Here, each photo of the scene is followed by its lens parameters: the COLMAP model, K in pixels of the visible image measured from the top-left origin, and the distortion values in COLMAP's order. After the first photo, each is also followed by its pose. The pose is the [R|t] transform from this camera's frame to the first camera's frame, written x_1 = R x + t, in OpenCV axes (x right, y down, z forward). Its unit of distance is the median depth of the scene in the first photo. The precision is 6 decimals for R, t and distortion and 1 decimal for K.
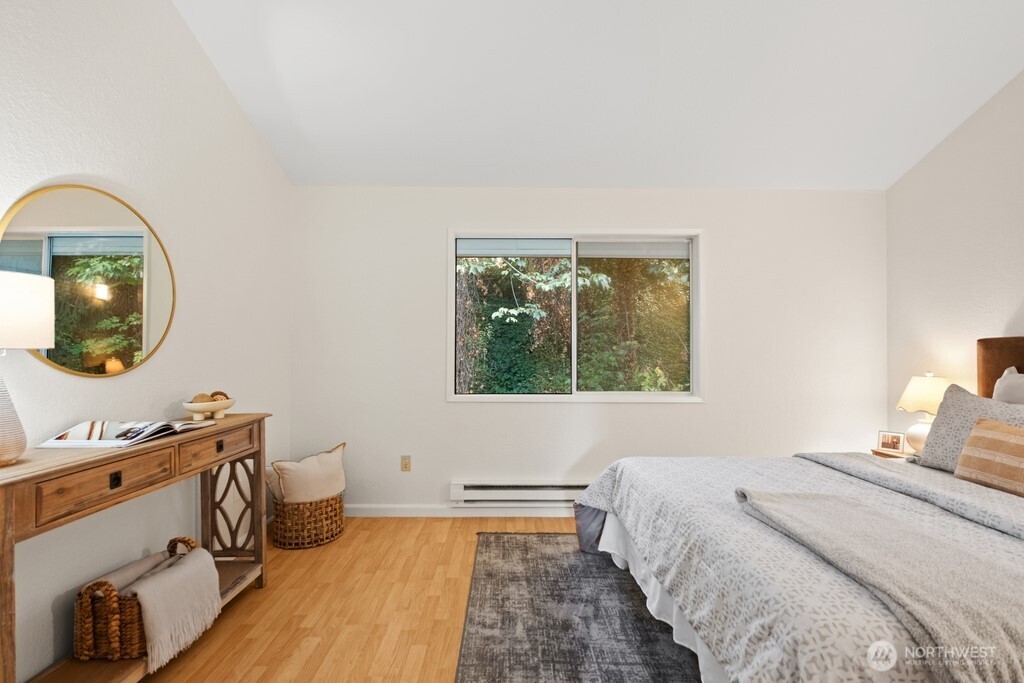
lens RADIAL K [[436.7, 0, 518.4], [0, 436.7, 348.8], [0, 0, 1]] dist [-0.000356, 0.000166]
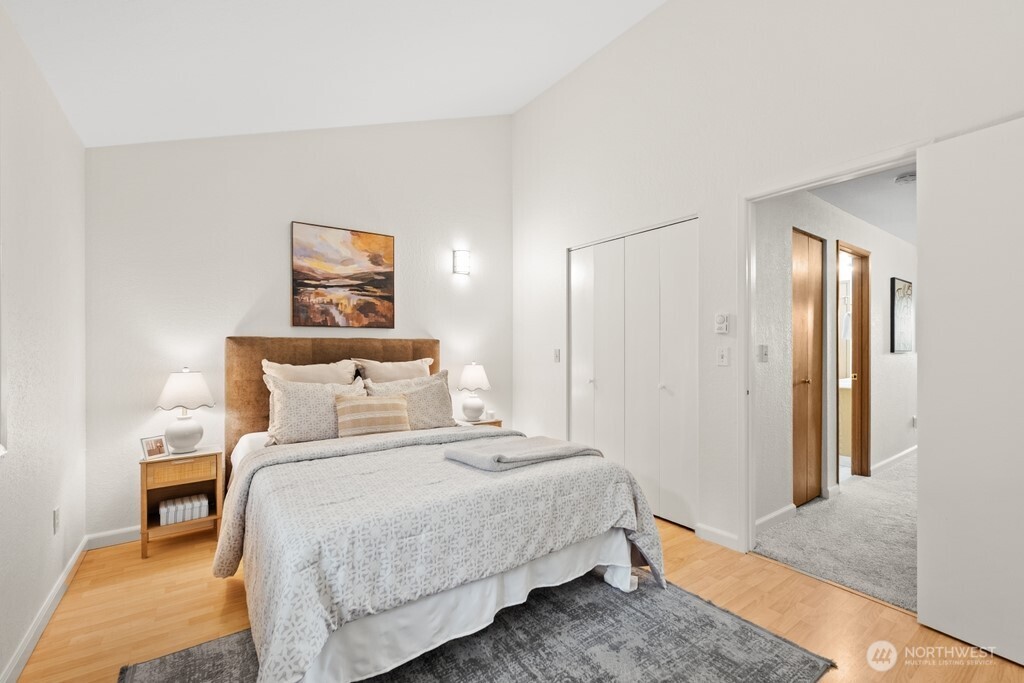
lens RADIAL K [[436.7, 0, 518.4], [0, 436.7, 348.8], [0, 0, 1]] dist [-0.000356, 0.000166]
pose [[-0.567837, -0.004412, 0.823129, -0.361096], [-0.010404, 0.999944, -0.001817, 0.002803], [-0.823075, -0.009595, -0.567851, 1.017788]]
